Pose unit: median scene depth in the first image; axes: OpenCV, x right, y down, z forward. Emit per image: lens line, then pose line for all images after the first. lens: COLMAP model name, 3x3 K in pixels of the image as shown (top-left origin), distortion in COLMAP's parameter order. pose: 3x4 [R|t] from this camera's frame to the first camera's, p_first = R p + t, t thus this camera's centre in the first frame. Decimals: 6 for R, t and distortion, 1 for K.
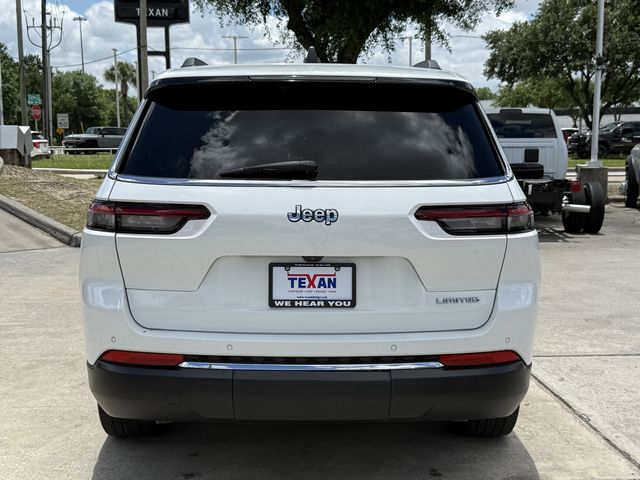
lens RADIAL K [[840.3, 0, 331.5], [0, 840.3, 241.8], [0, 0, 1]] dist [0.229942, -0.616697]
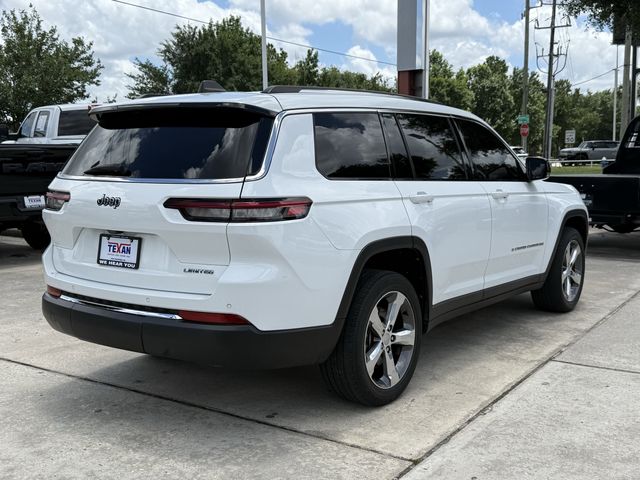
lens RADIAL K [[749.8, 0, 320.0], [0, 749.8, 240.0], [0, 0, 1]] dist [0.190016, -0.499570]
pose [[0.785396, 0.063224, -0.615756, 0.810034], [-0.066767, 0.997619, 0.017271, -0.009211], [0.615382, 0.027548, 0.787748, 0.157294]]
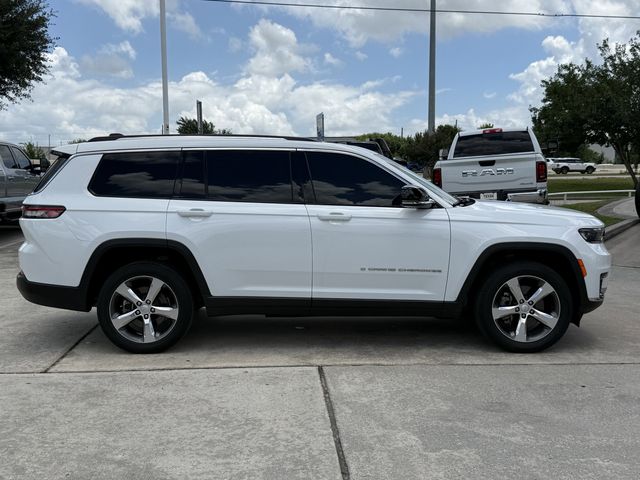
lens RADIAL K [[749.8, 0, 320.0], [0, 749.8, 240.0], [0, 0, 1]] dist [0.190016, -0.499570]
pose [[-0.026524, 0.093450, -0.995271, 1.783875], [-0.119584, 0.988175, 0.095971, -0.193391], [0.992470, 0.121564, -0.015035, 1.470197]]
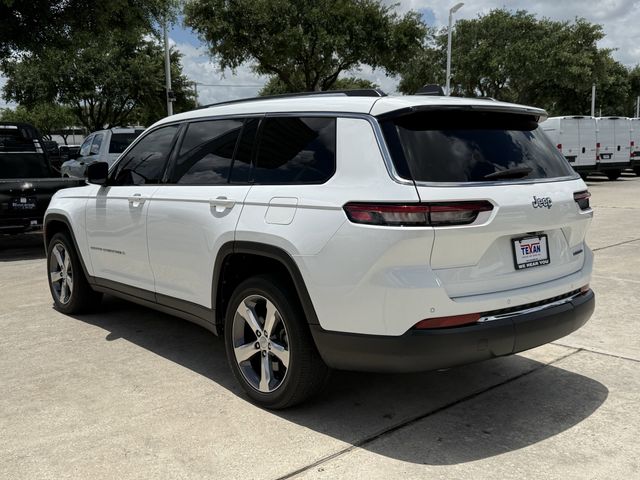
lens RADIAL K [[664.0, 0, 334.0], [0, 664.0, 238.6], [0, 0, 1]] dist [0.129985, -0.270754]
pose [[0.773529, -0.091035, 0.627188, -0.788285], [0.087753, 0.995482, 0.036264, -0.032867], [-0.627656, 0.026986, 0.778023, 0.249612]]
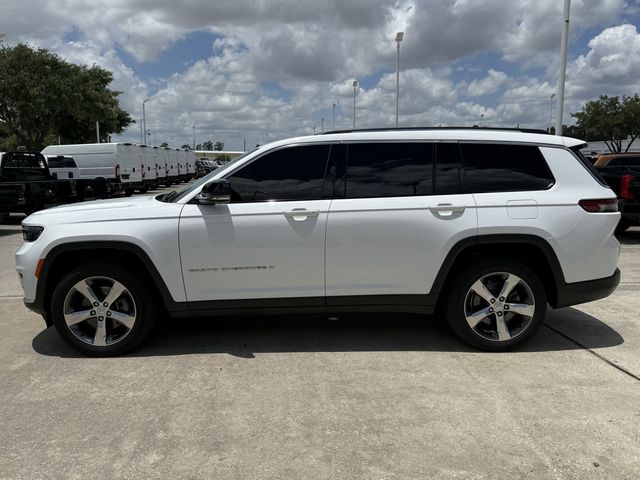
lens RADIAL K [[521.9, 0, 320.0], [0, 521.9, 240.0], [0, 0, 1]] dist [0.088875, -0.166930]
pose [[0.004803, -0.136805, 0.990586, -1.316045], [0.122668, 0.983197, 0.135190, -0.176926], [-0.992436, 0.120864, 0.021504, 1.404074]]
